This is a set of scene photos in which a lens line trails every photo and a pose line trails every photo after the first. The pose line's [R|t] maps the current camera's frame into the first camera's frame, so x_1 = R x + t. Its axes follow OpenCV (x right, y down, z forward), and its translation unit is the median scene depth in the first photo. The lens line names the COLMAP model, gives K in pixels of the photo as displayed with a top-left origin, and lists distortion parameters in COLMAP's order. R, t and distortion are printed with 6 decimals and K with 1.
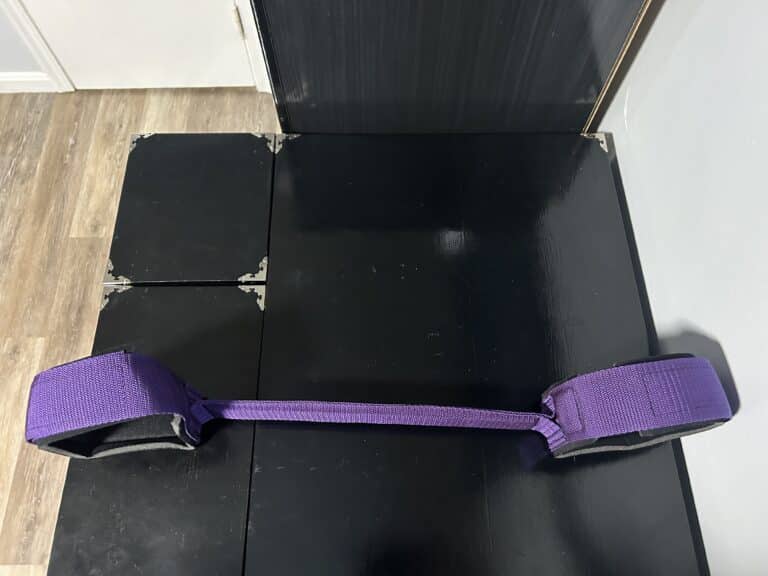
lens RADIAL K [[571.1, 0, 393.5], [0, 571.1, 276.8], [0, 0, 1]] dist [0.005063, -0.042855]
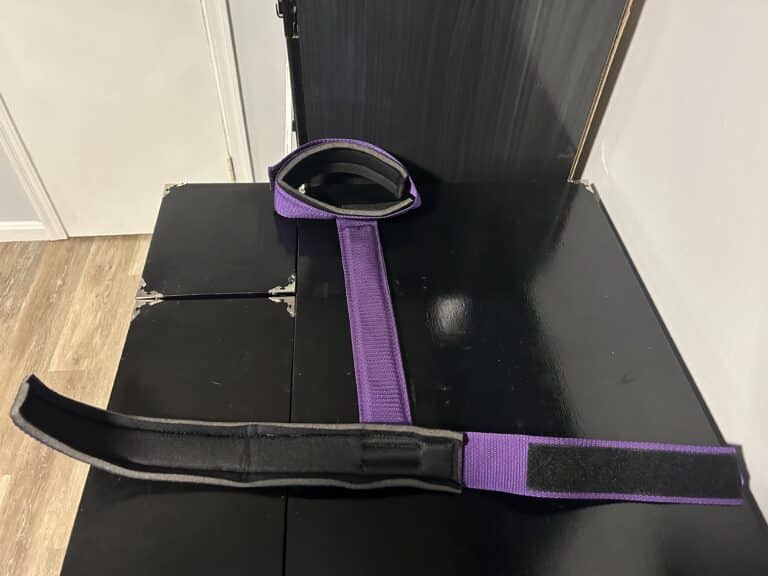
lens RADIAL K [[580.4, 0, 384.0], [0, 580.4, 288.0], [0, 0, 1]] dist [0.011516, -0.060362]
pose [[0.997645, -0.037223, 0.057618, -0.051521], [0.053683, 0.946574, -0.317986, 0.142813], [-0.042703, 0.320330, 0.946343, -0.001326]]
